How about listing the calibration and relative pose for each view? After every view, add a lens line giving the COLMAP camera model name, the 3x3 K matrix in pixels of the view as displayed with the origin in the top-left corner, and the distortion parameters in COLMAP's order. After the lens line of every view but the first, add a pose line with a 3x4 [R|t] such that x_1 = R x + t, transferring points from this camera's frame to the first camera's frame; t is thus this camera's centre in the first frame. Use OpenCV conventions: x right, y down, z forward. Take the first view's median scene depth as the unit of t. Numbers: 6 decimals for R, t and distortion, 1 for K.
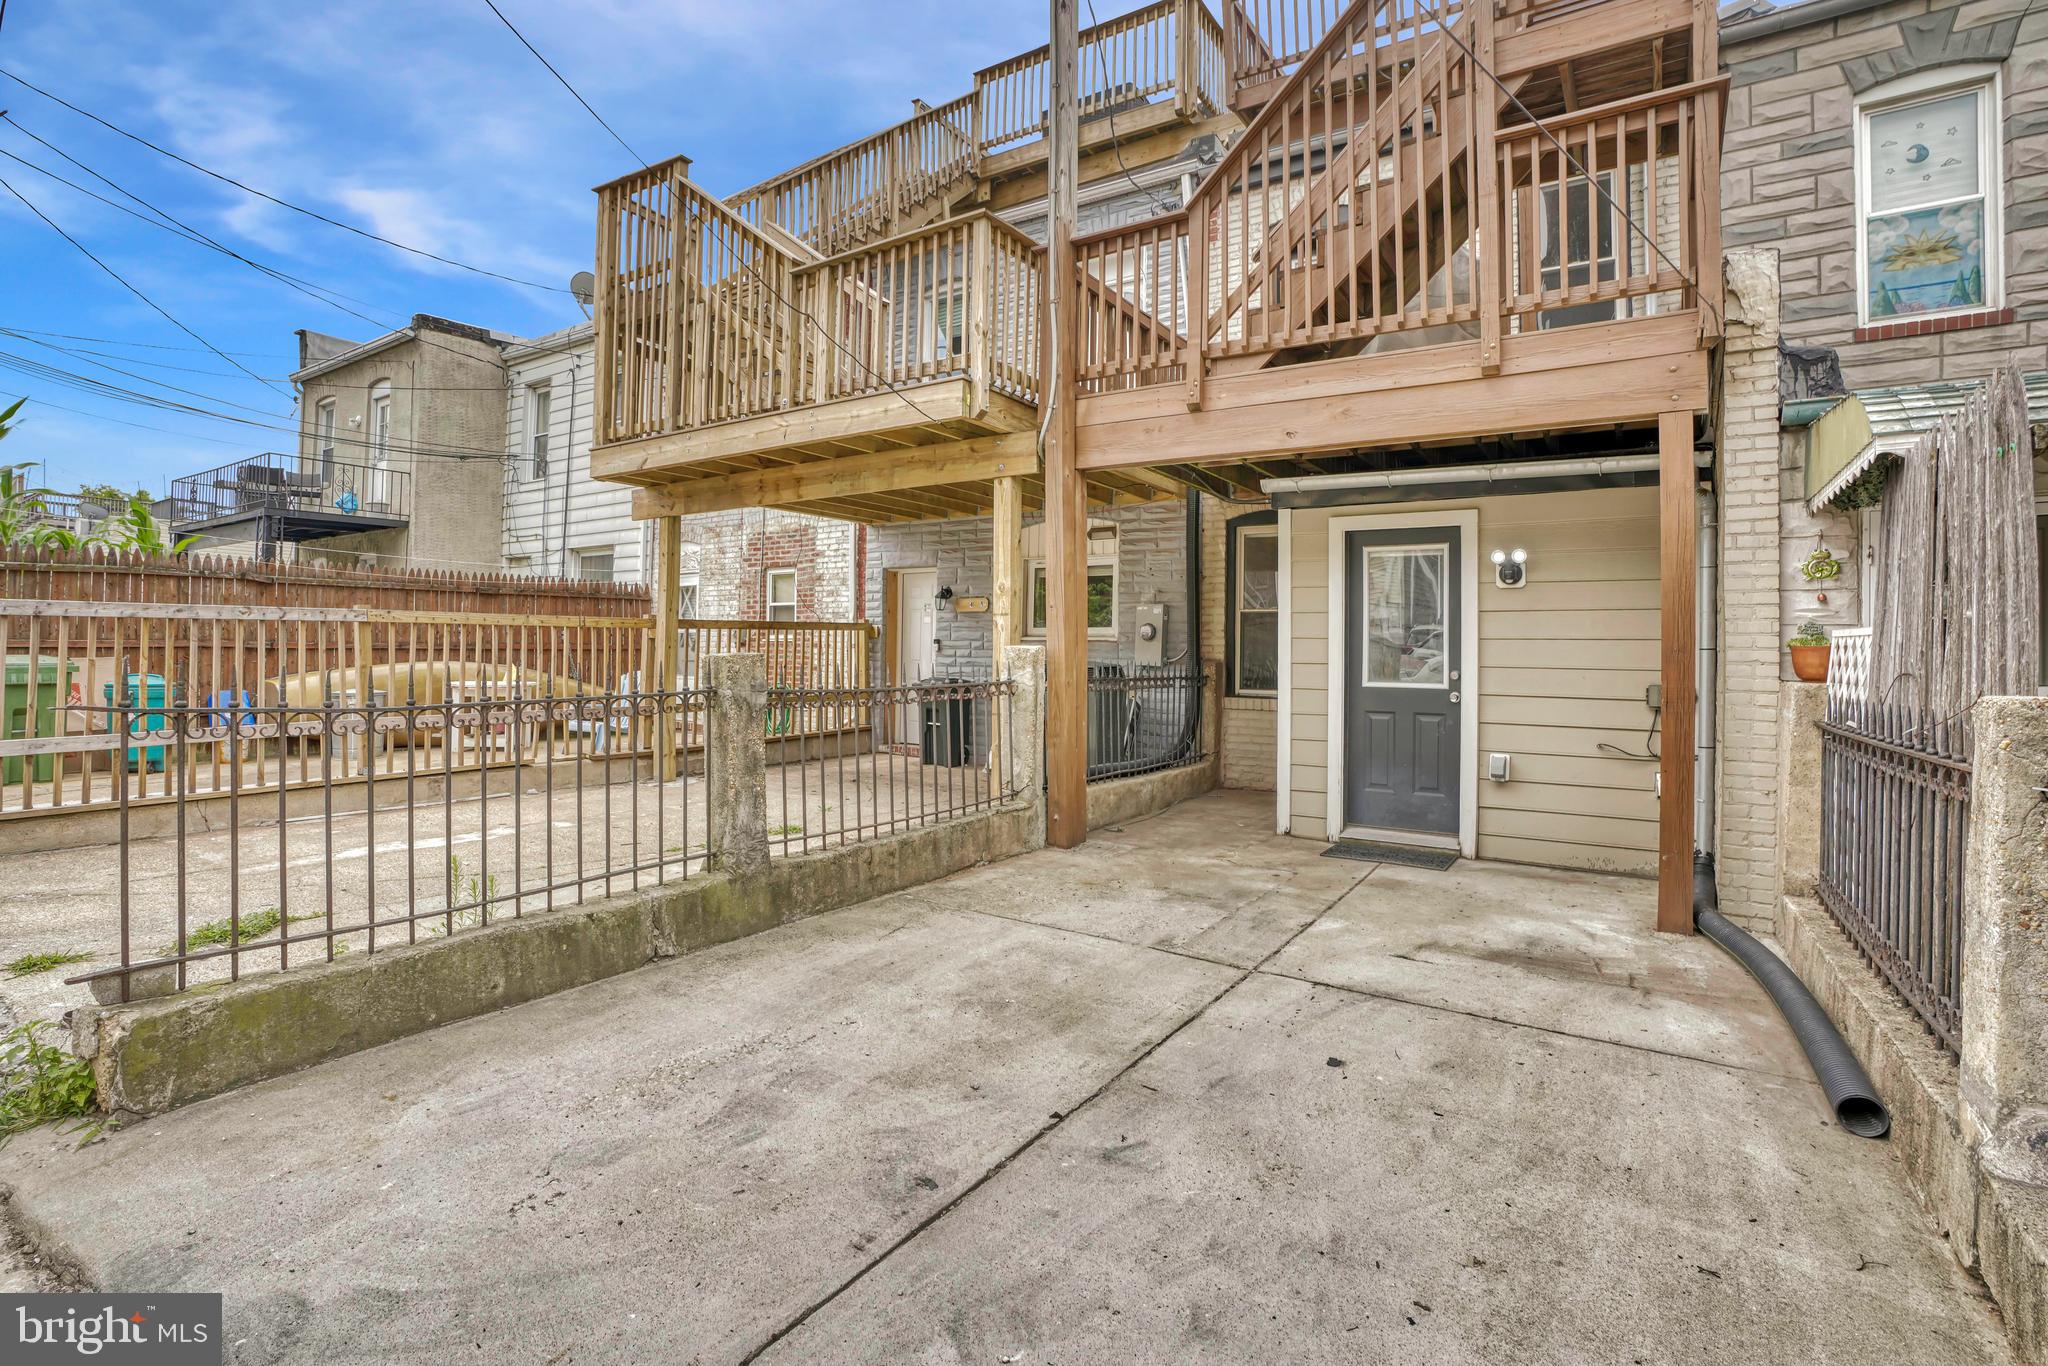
lens RADIAL K [[1068.3, 0, 1022.0], [0, 1068.3, 660.8], [0, 0, 1]] dist [-0.091575, 0.044482]
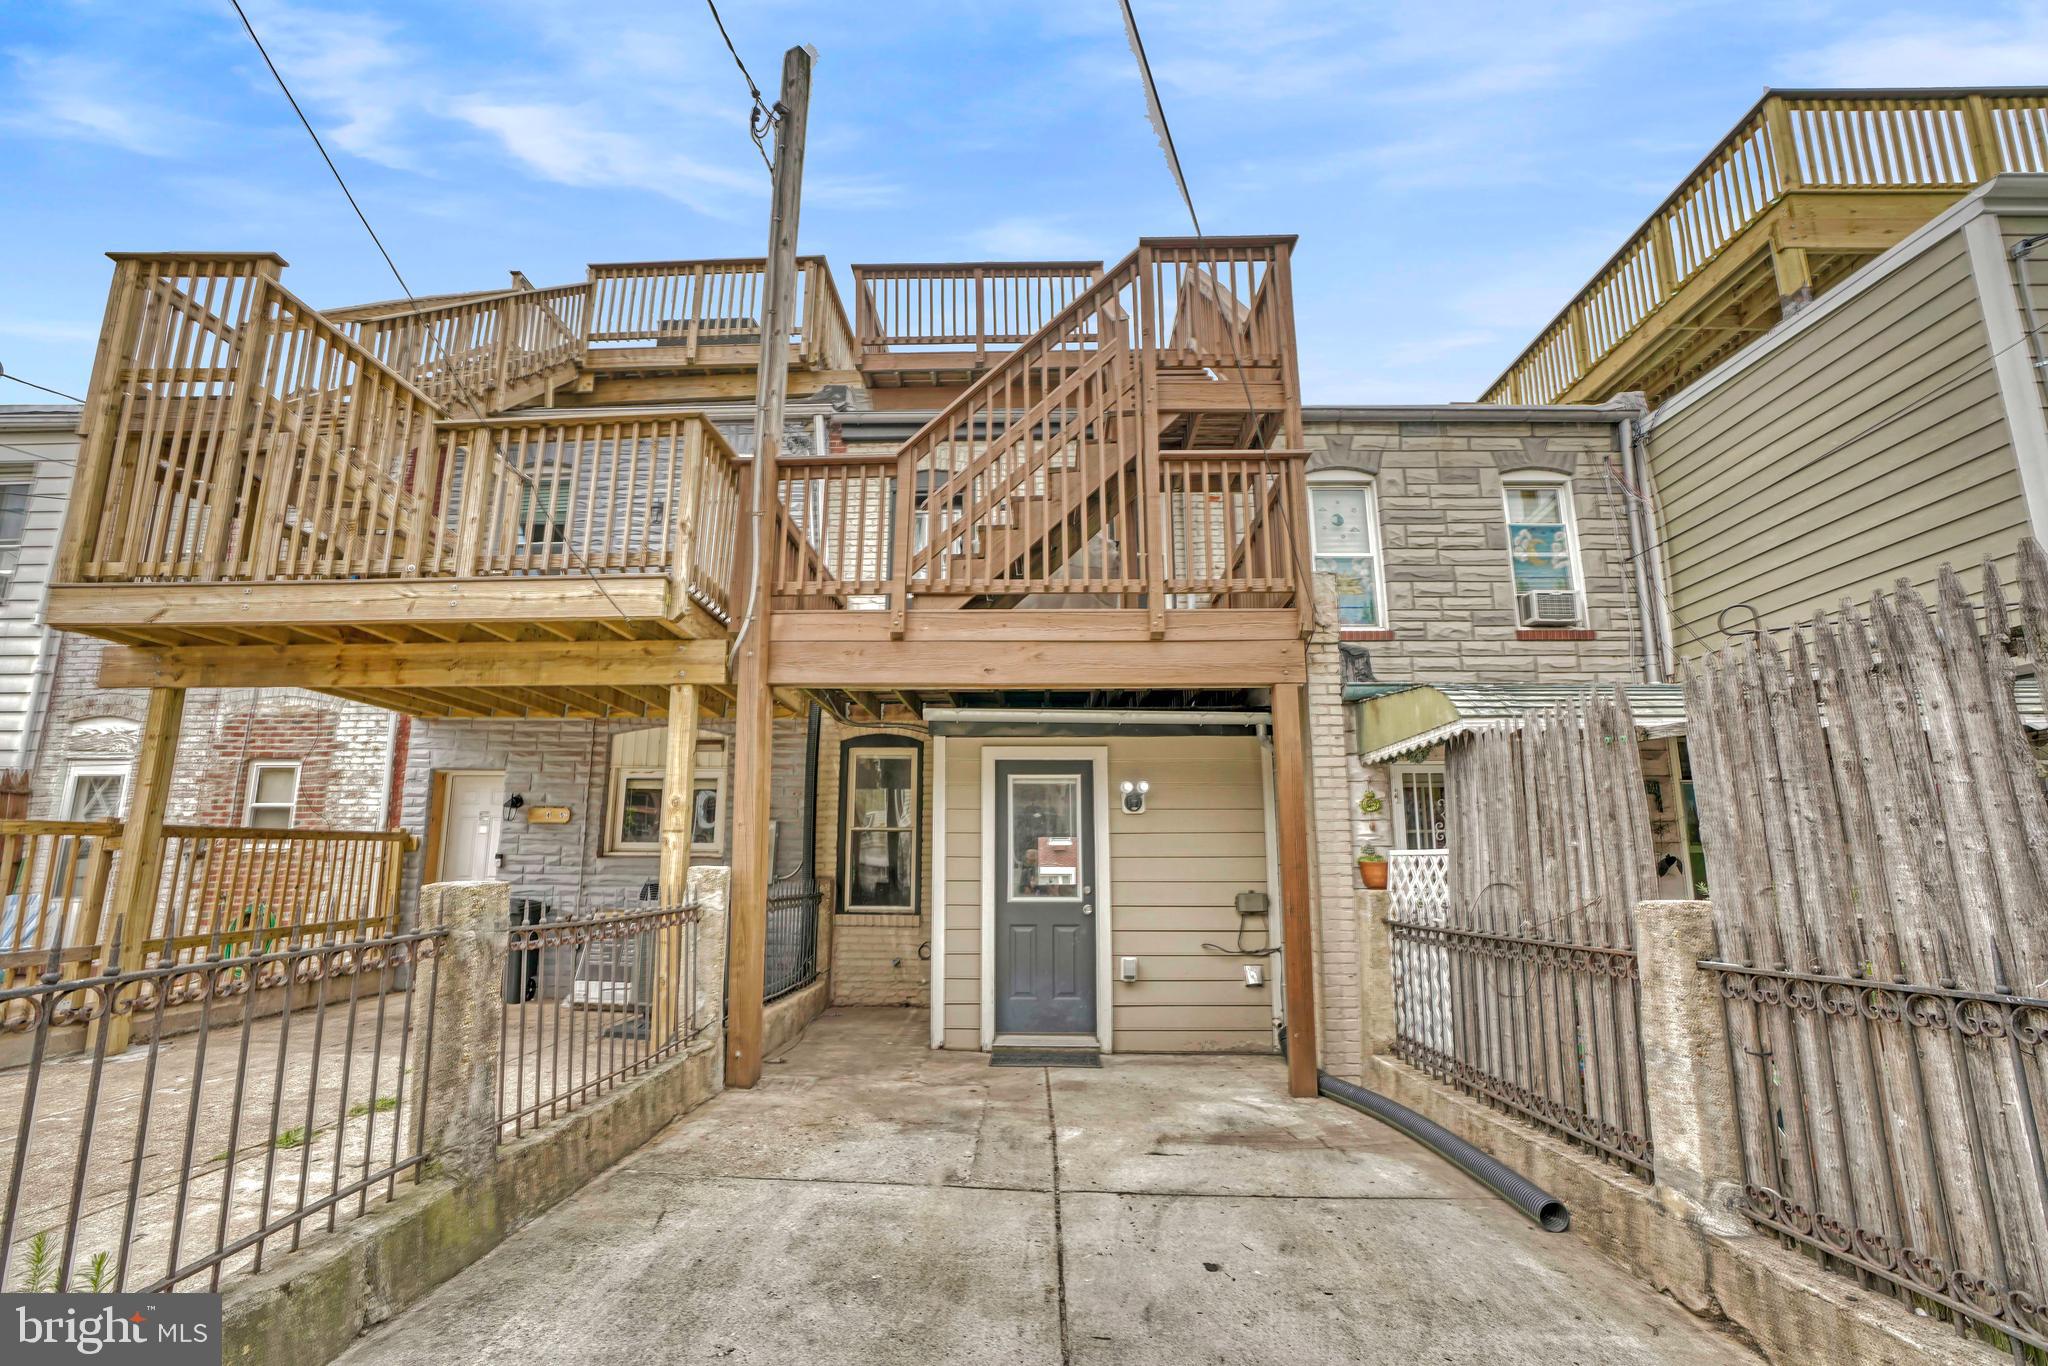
lens RADIAL K [[1006.1, 0, 984.6], [0, 1006.1, 681.5], [0, 0, 1]] dist [-0.085715, 0.040637]
pose [[0.828723, 0.091275, 0.552166, -0.298590], [0.009555, 0.984160, -0.177026, -0.016866], [-0.559578, 0.151981, 0.814724, 0.139240]]
